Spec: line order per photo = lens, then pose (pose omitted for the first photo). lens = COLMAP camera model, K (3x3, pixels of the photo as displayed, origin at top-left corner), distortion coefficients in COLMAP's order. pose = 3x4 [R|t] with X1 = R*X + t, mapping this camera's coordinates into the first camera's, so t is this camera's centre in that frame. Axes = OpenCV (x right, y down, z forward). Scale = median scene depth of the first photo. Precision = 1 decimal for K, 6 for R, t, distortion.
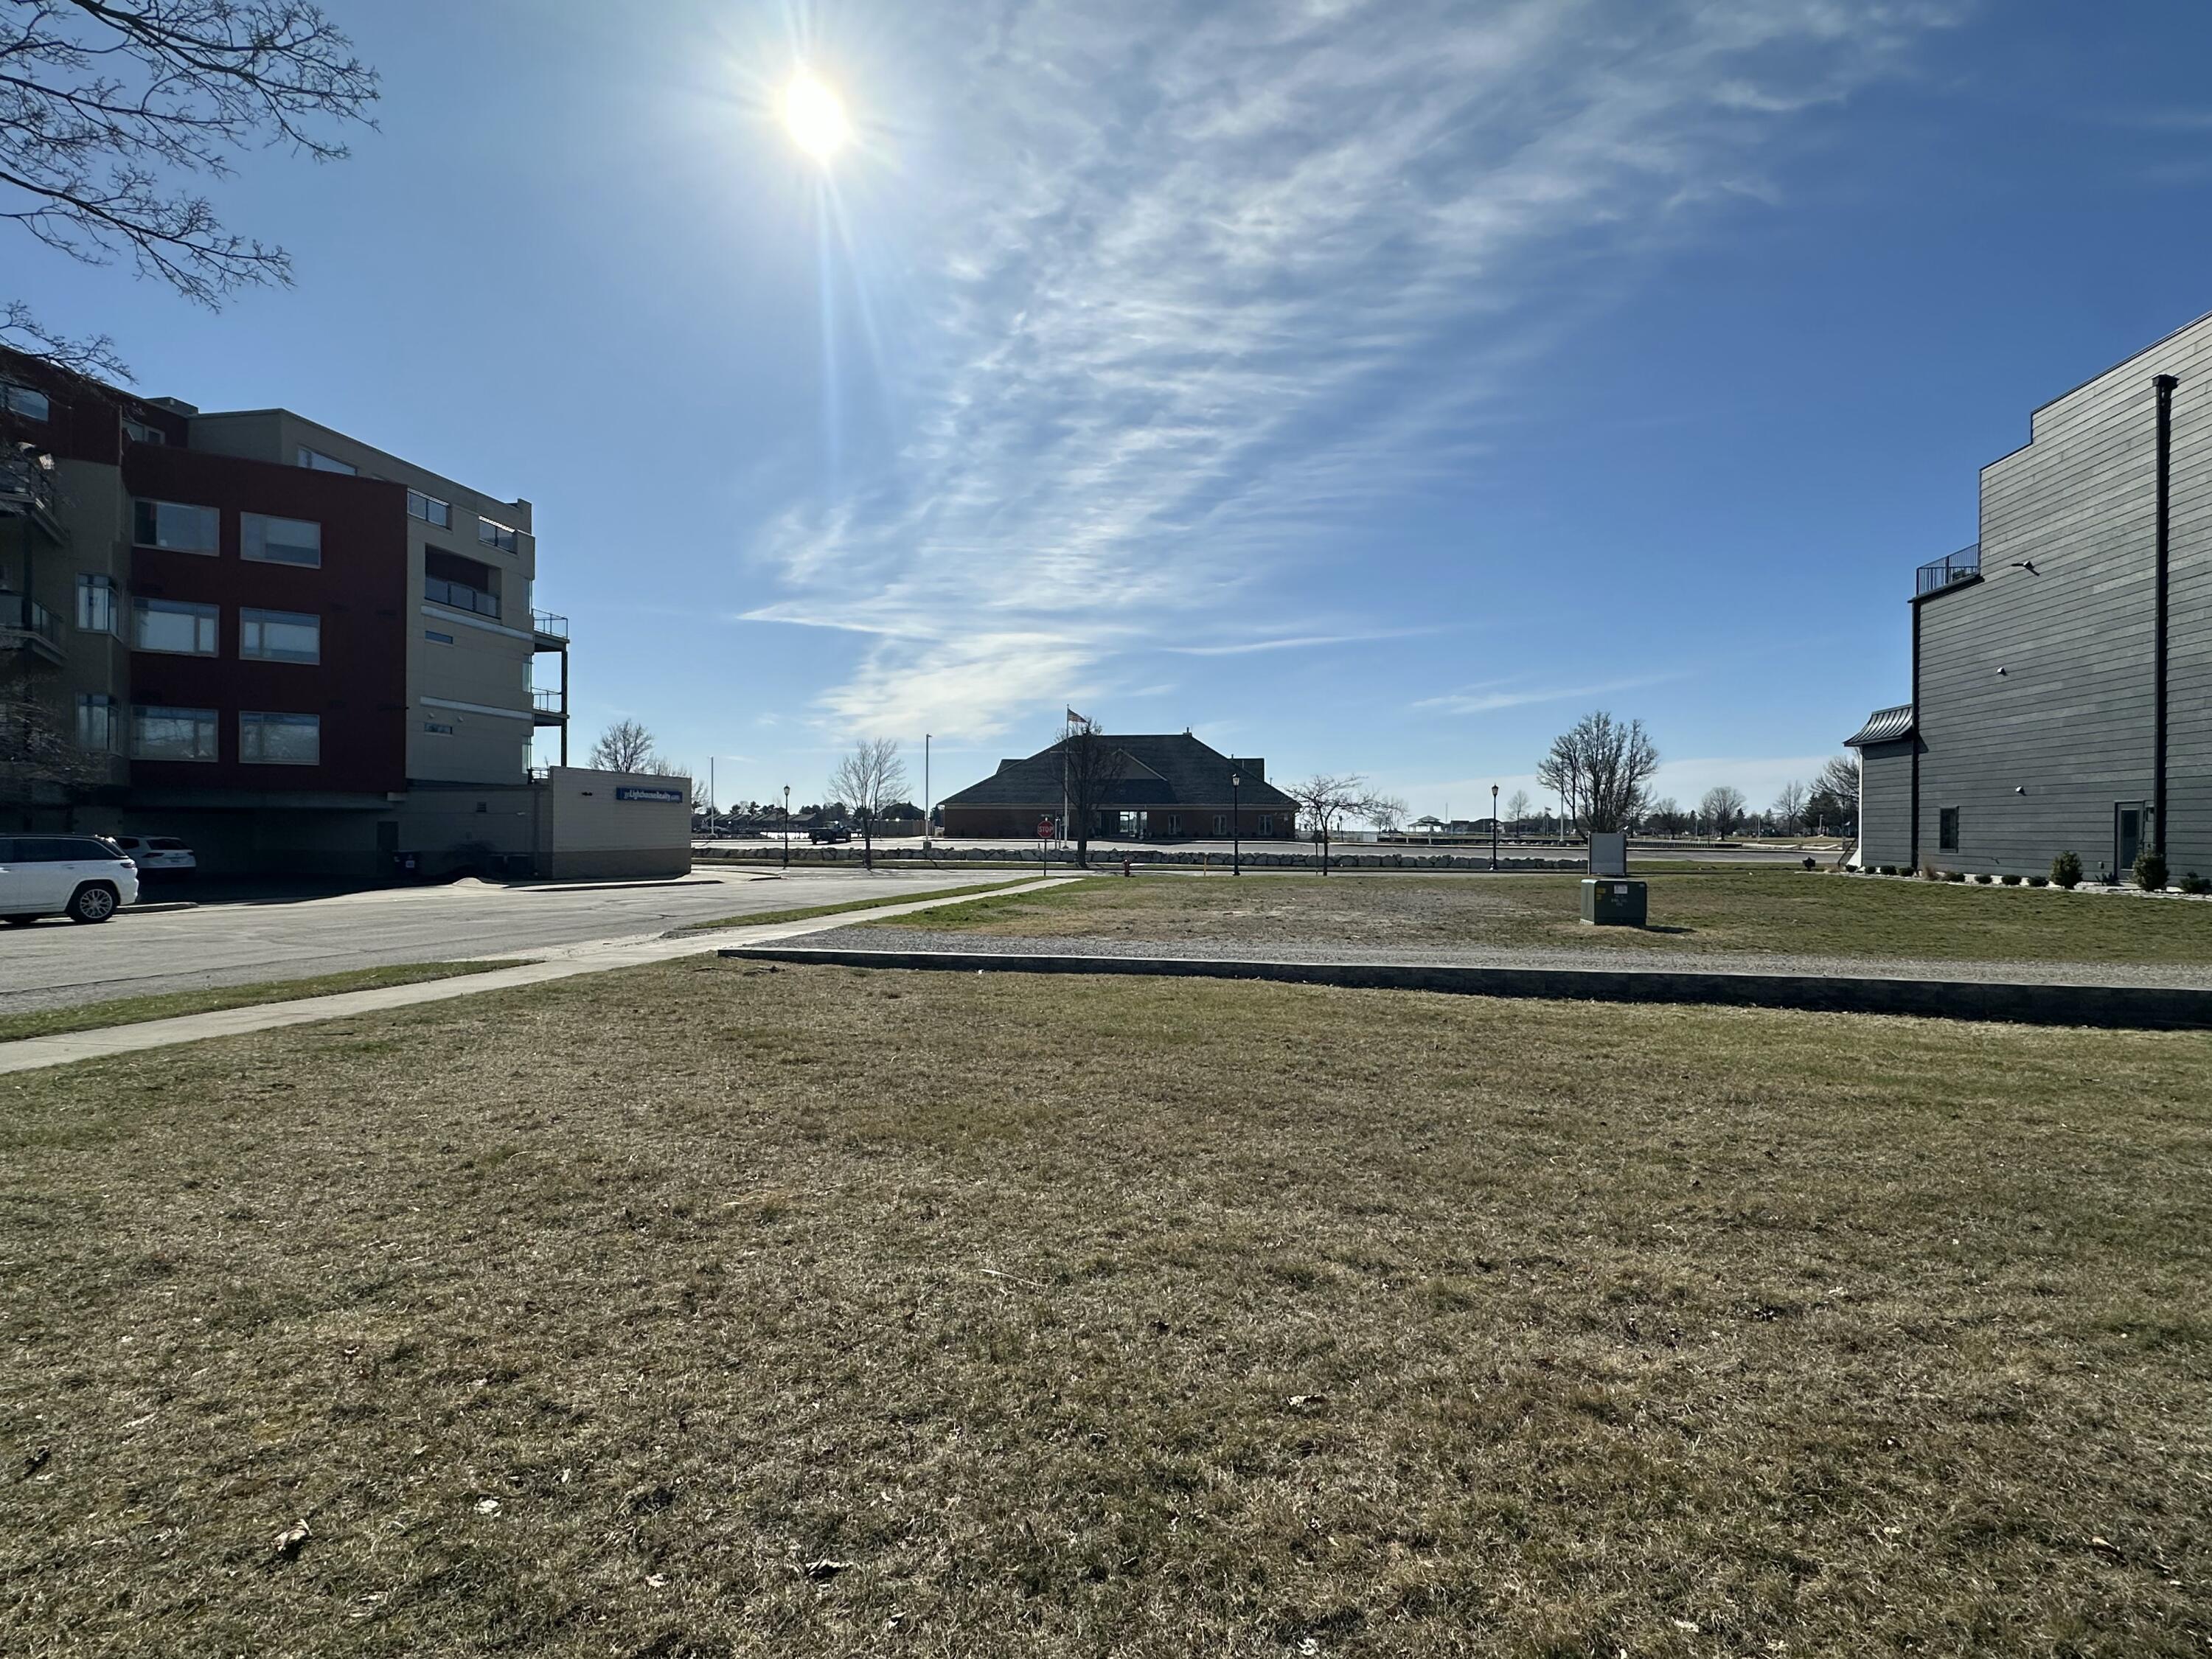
lens RADIAL K [[1040.1, 0, 1106.6], [0, 1040.1, 822.9], [0, 0, 1]] dist [0.002868, -0.000286]
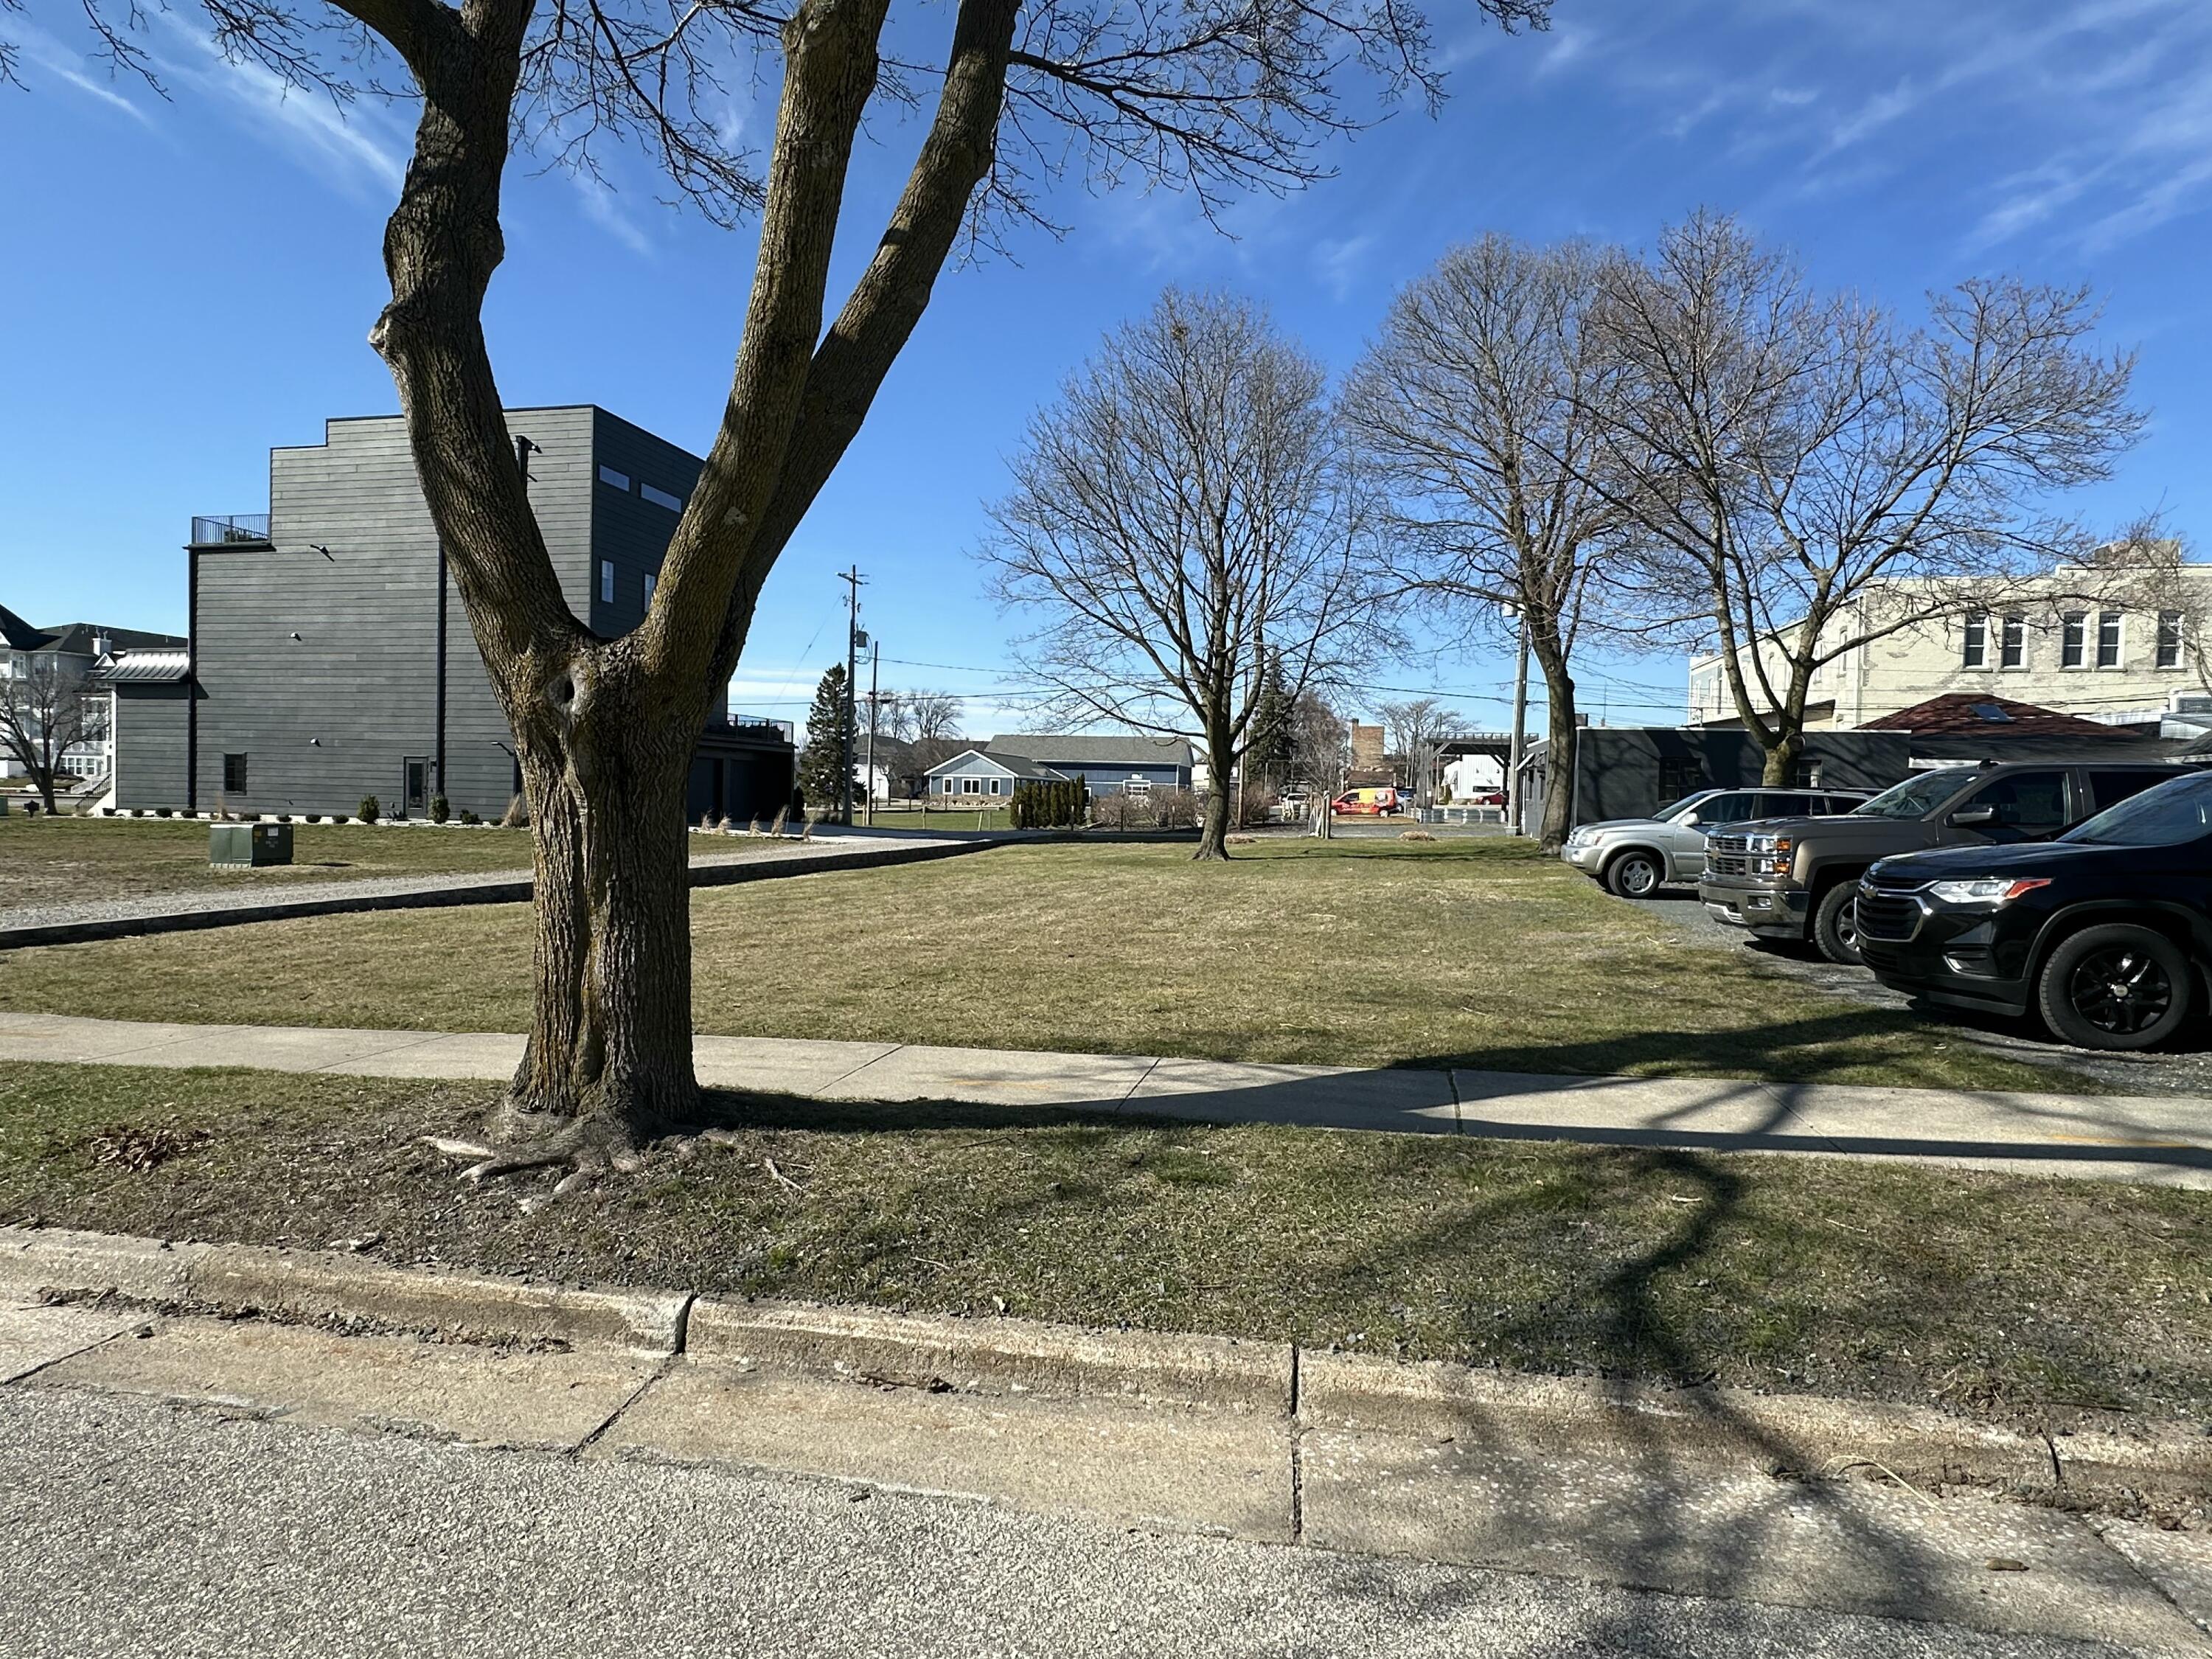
lens RADIAL K [[1231.4, 0, 1104.0], [0, 1231.4, 835.4], [0, 0, 1]] dist [-0.006026, 0.004220]
pose [[0.020914, -0.033070, 0.999234, -0.456564], [-0.028628, 0.999023, 0.033662, 0.001667], [-0.999371, -0.029310, 0.019947, 0.081927]]
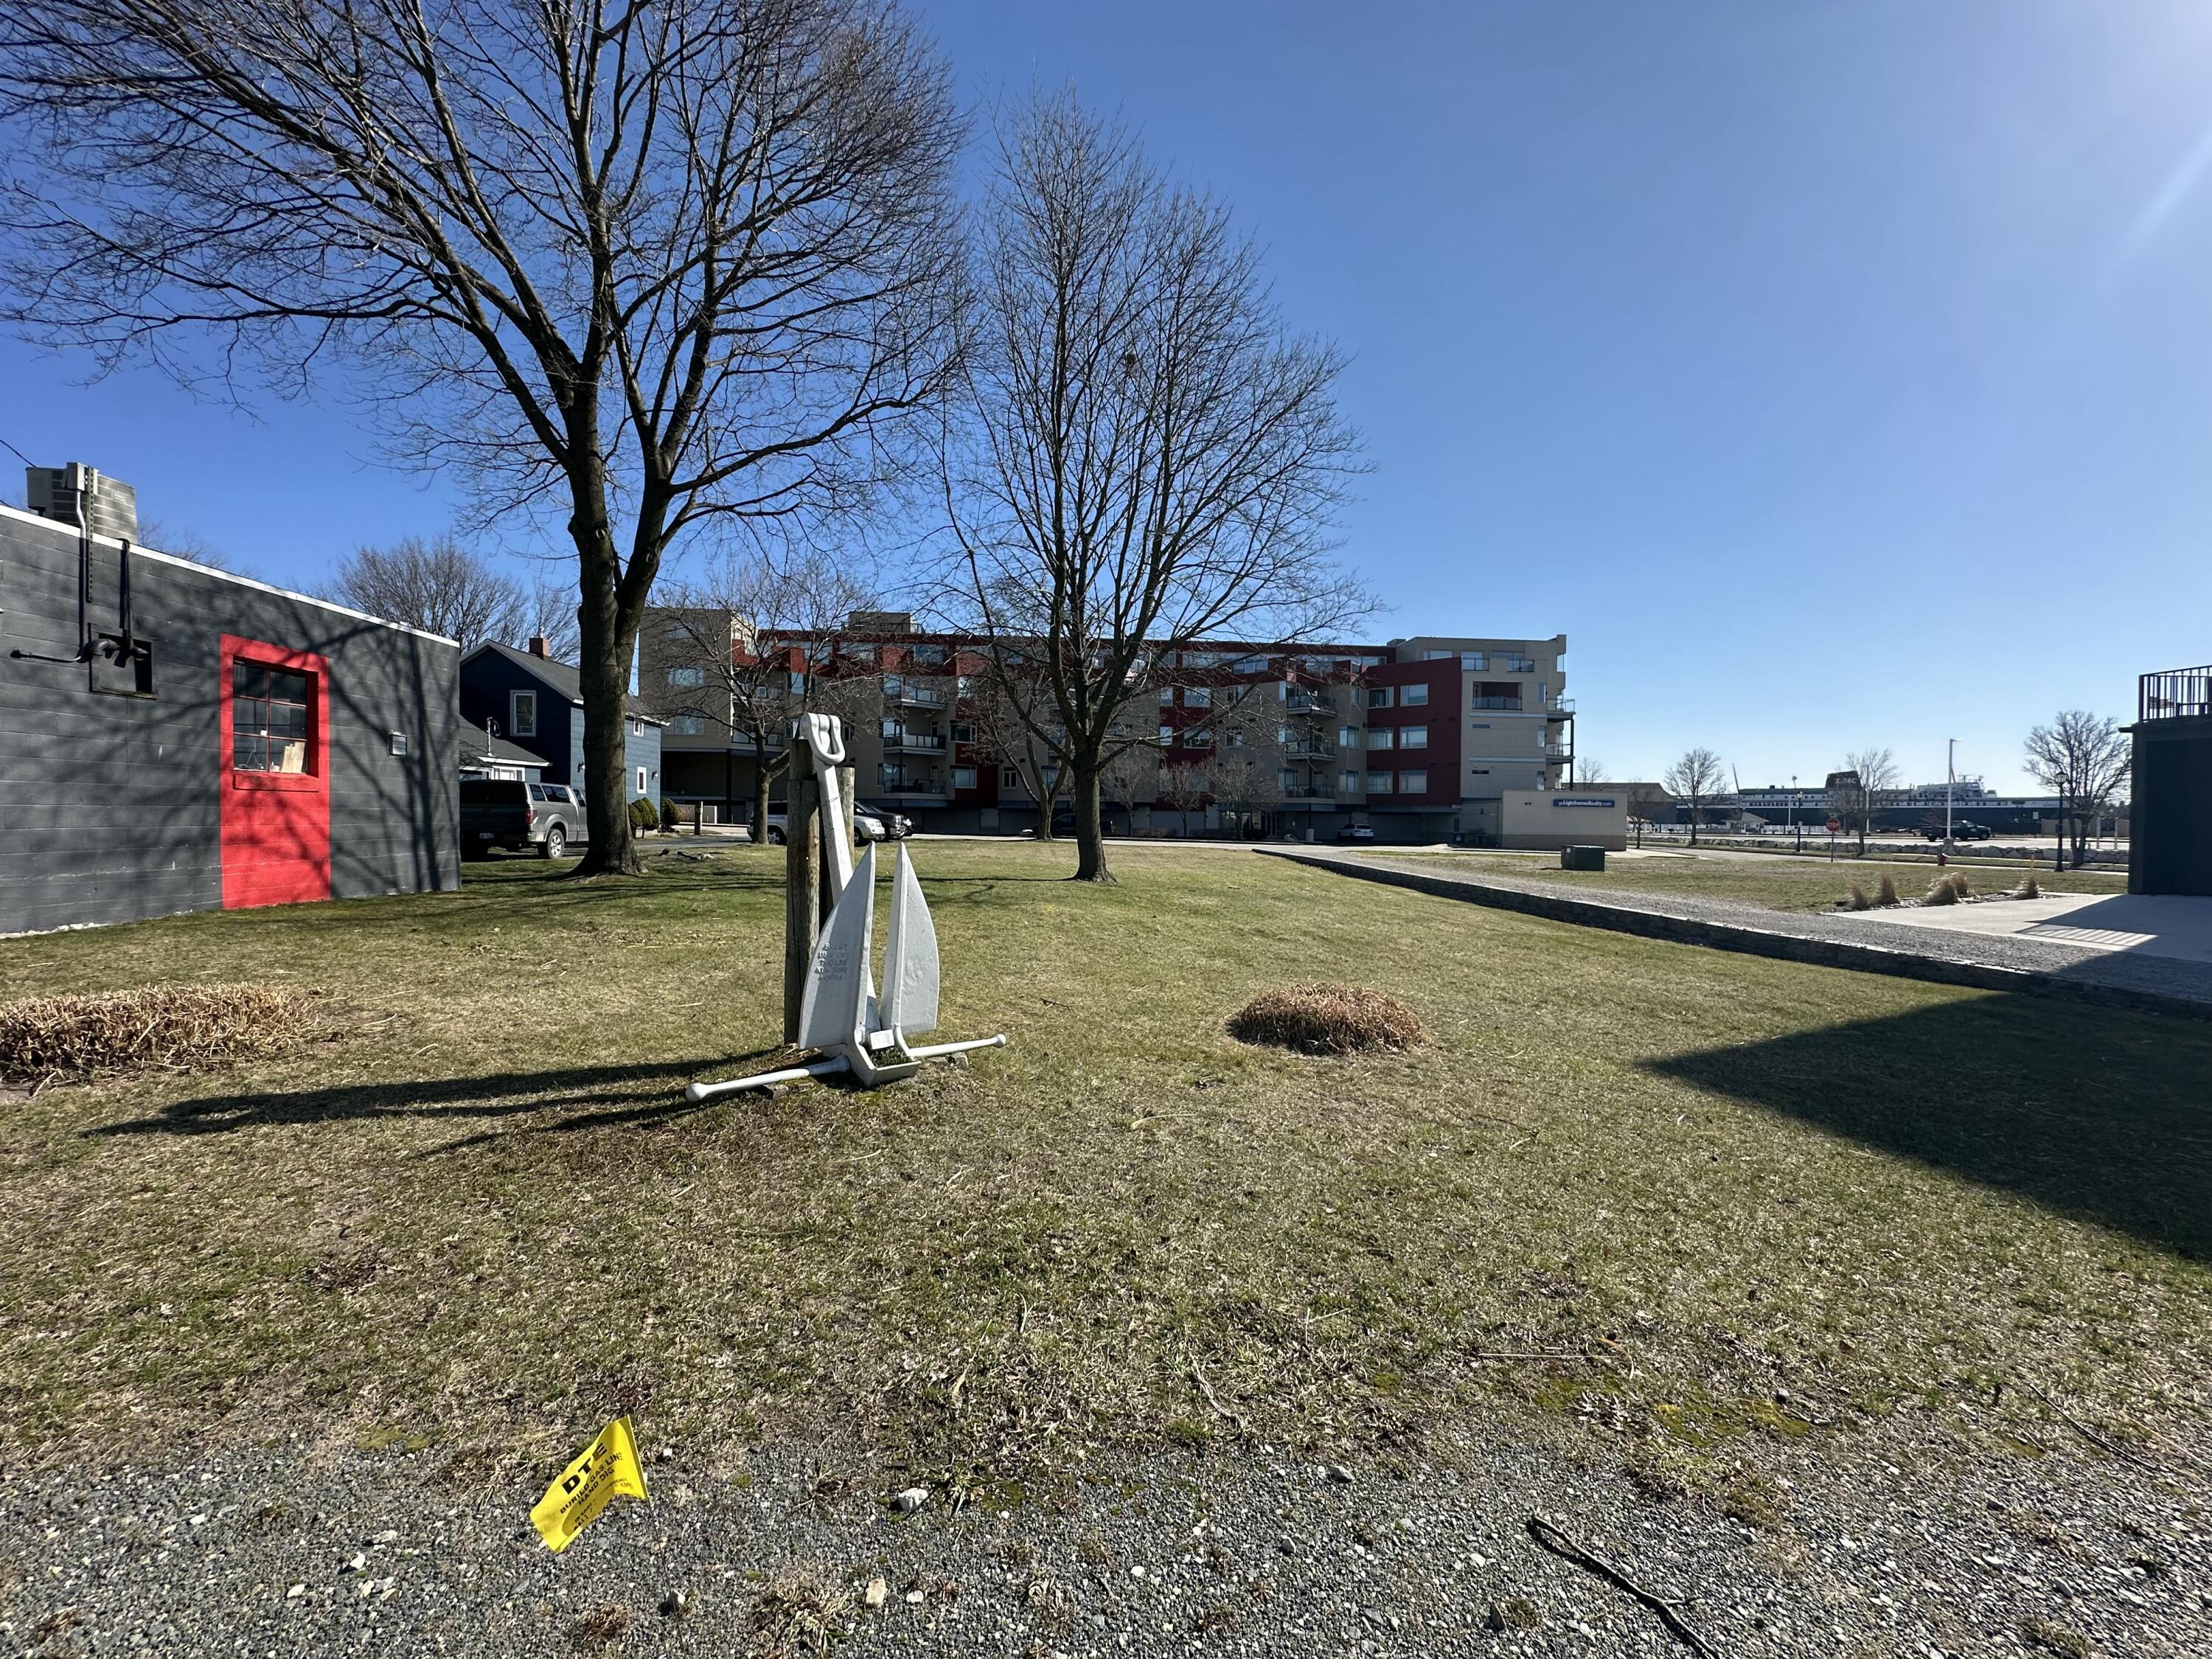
lens RADIAL K [[876.1, 0, 1110.4], [0, 876.1, 829.3], [0, 0, 1]] dist [-0.006568, 0.001687]
pose [[0.228340, 0.007789, -0.973550, 0.941808], [-0.006426, 0.999958, 0.006493, 0.014175], [0.973560, 0.004774, 0.228380, -0.085565]]
